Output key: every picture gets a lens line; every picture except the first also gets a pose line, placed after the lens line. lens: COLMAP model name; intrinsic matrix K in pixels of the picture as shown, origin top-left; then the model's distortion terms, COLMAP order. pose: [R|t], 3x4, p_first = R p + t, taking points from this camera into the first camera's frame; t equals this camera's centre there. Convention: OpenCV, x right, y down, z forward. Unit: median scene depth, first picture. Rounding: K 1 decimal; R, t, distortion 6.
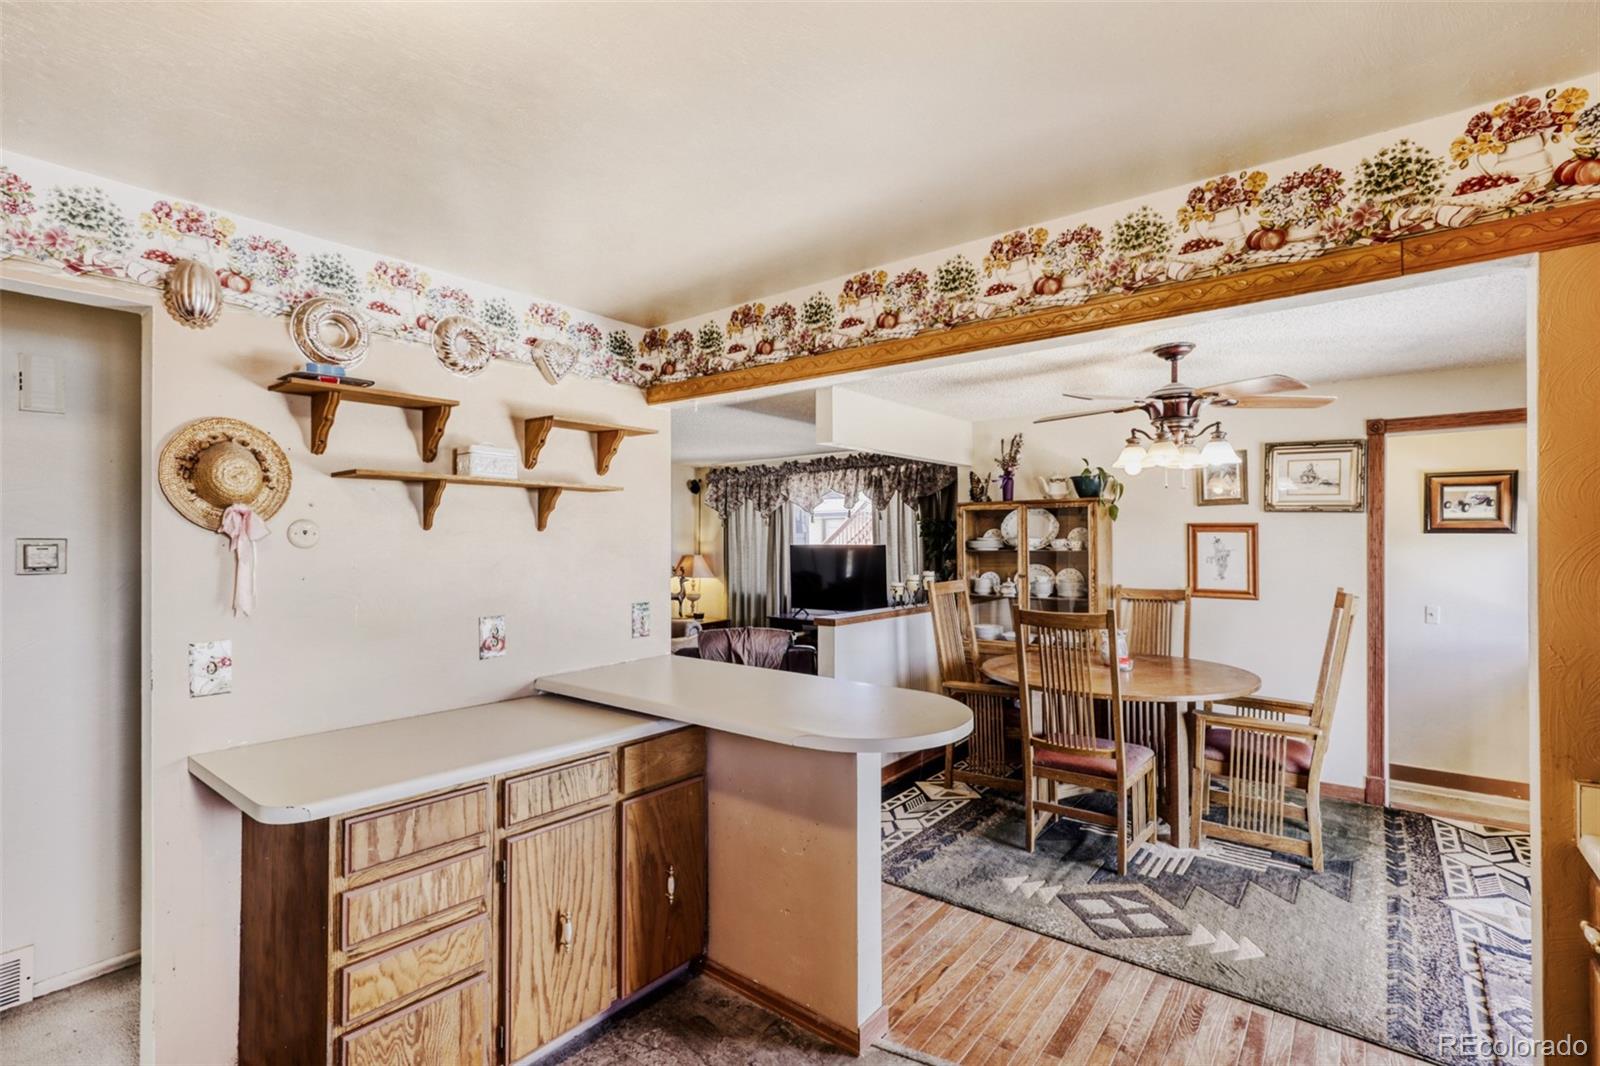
lens RADIAL K [[763.2, 0, 823.7], [0, 763.2, 530.9], [0, 0, 1]] dist [-0.017812, 0.009715]
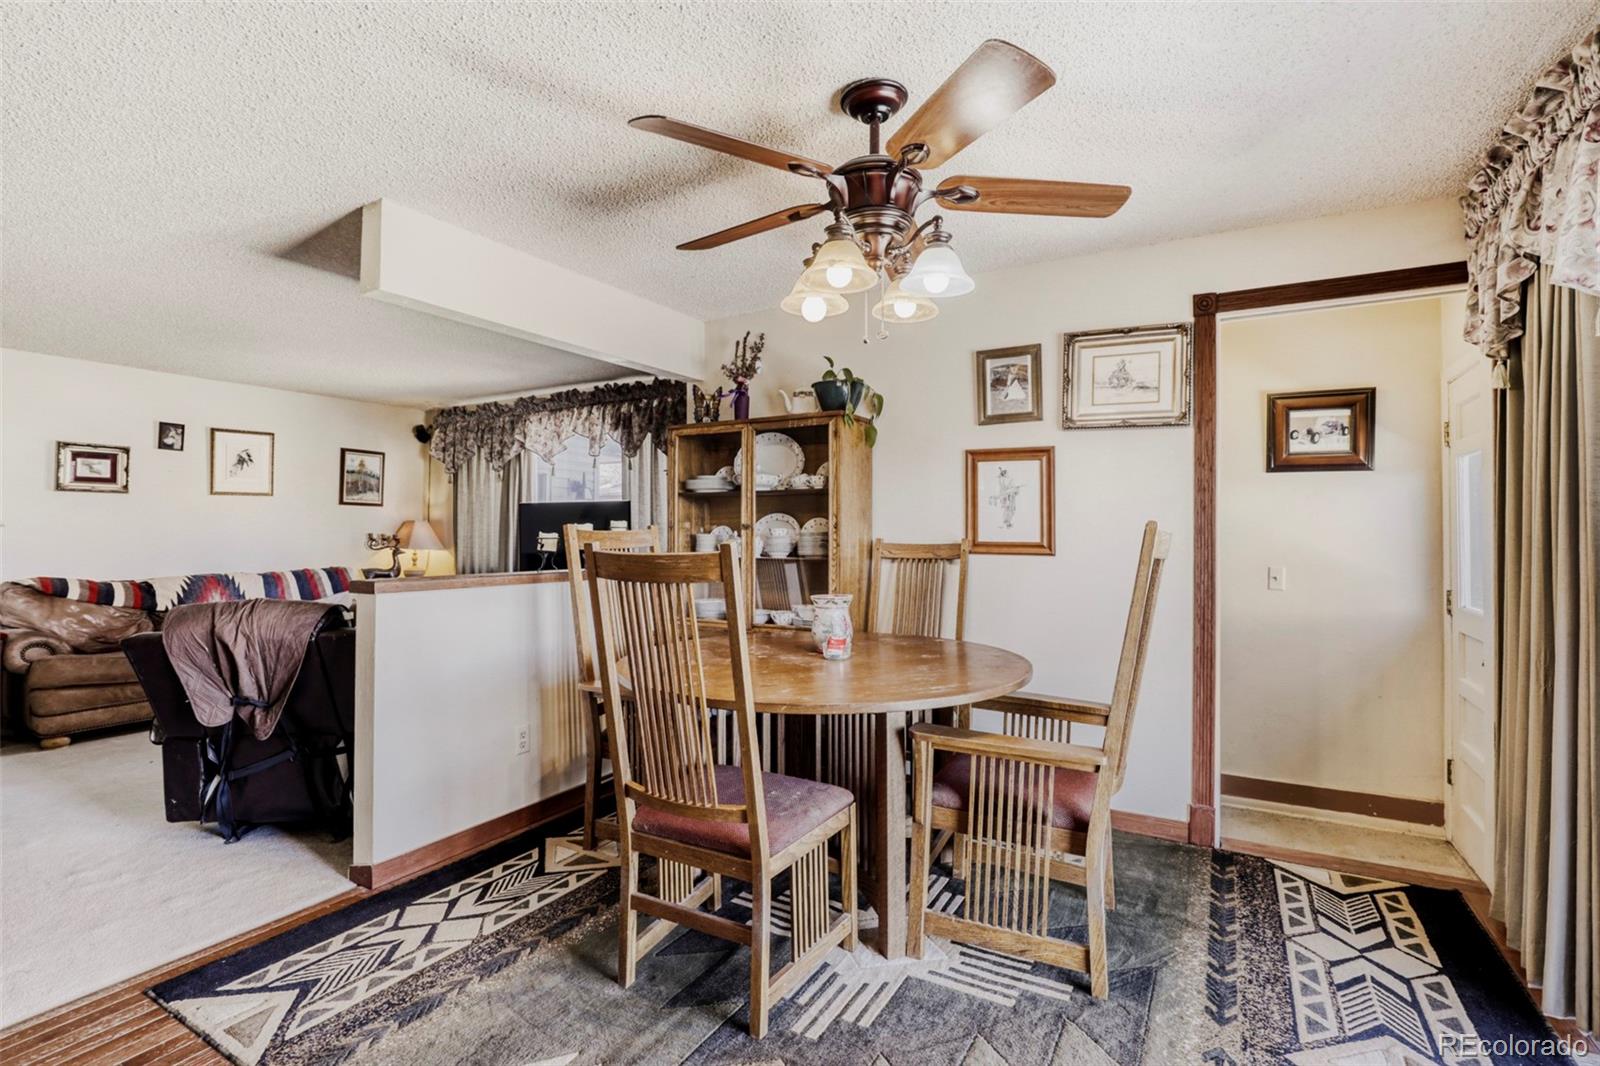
lens RADIAL K [[750.6, 0, 846.0], [0, 750.6, 522.5], [0, 0, 1]] dist [-0.016849, 0.000287]
pose [[0.987643, 0.010039, 0.156396, 0.295865], [-0.008939, 0.999930, -0.007734, 0.073024], [-0.156463, 0.006241, 0.987664, 0.373273]]
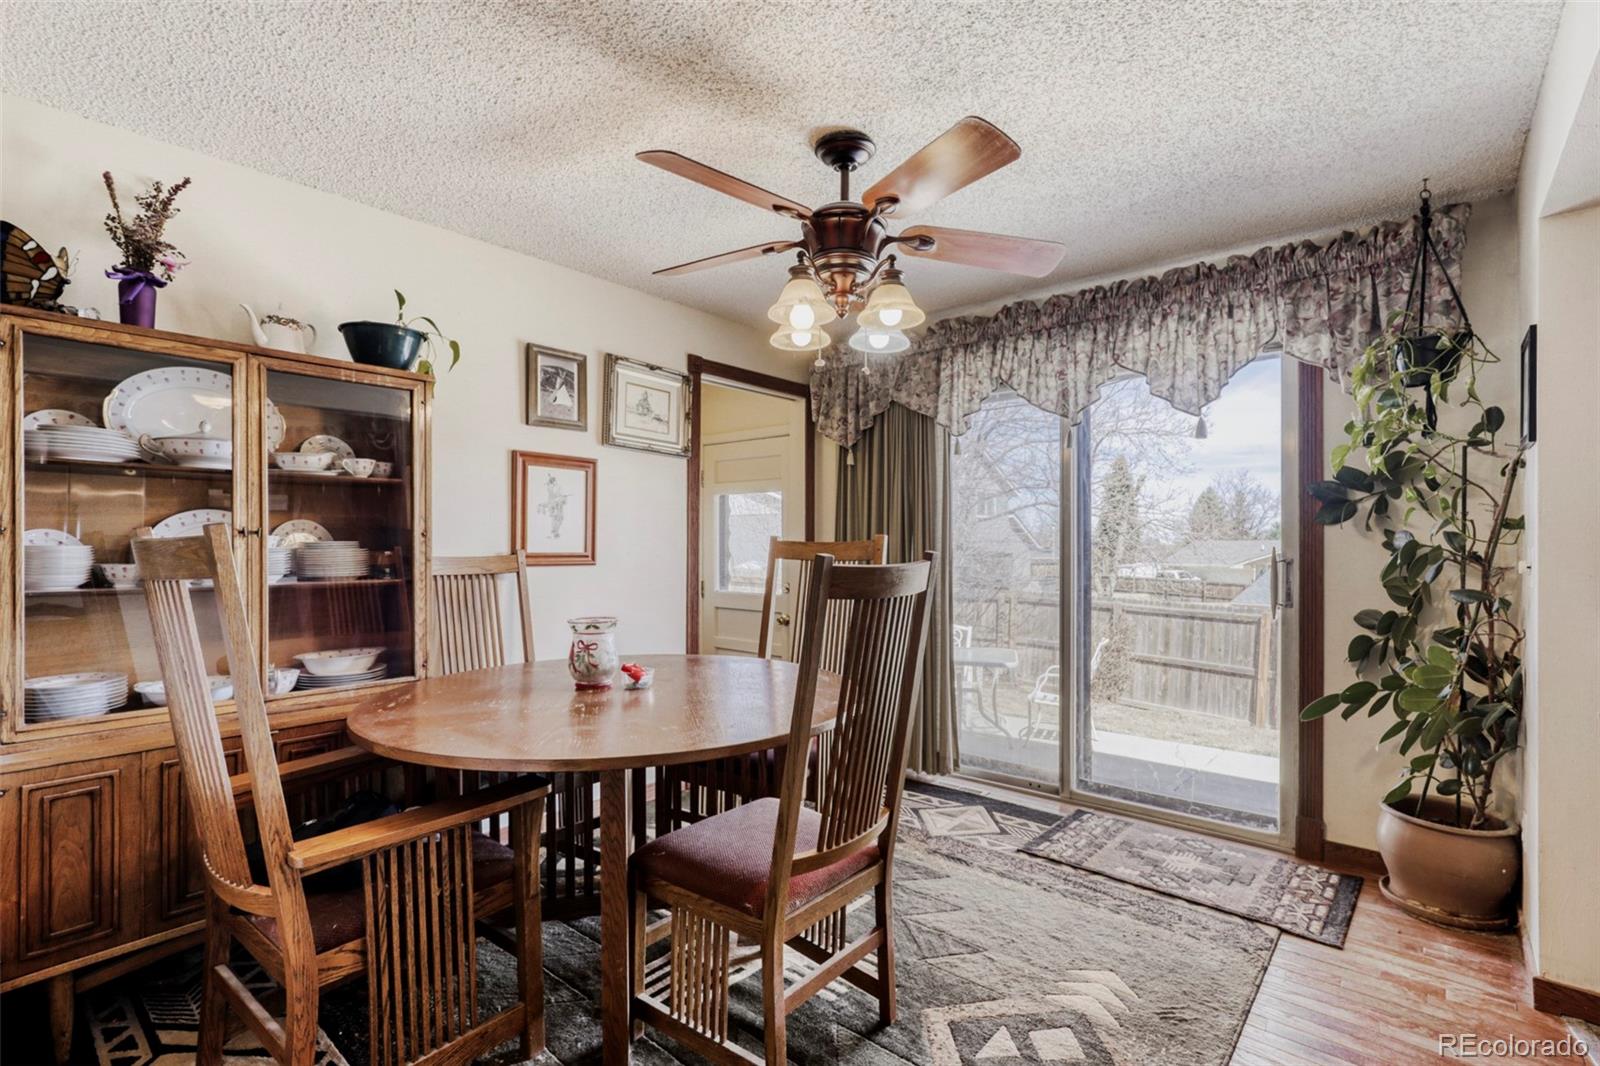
lens RADIAL K [[738.1, 0, 791.6], [0, 738.1, 541.5], [0, 0, 1]] dist [-0.013808, 0.000618]
pose [[0.056474, 0.008986, 0.998364, -0.131086], [-0.008605, 0.999927, -0.008513, 0.078813], [-0.998367, -0.008110, 0.056547, 0.837928]]
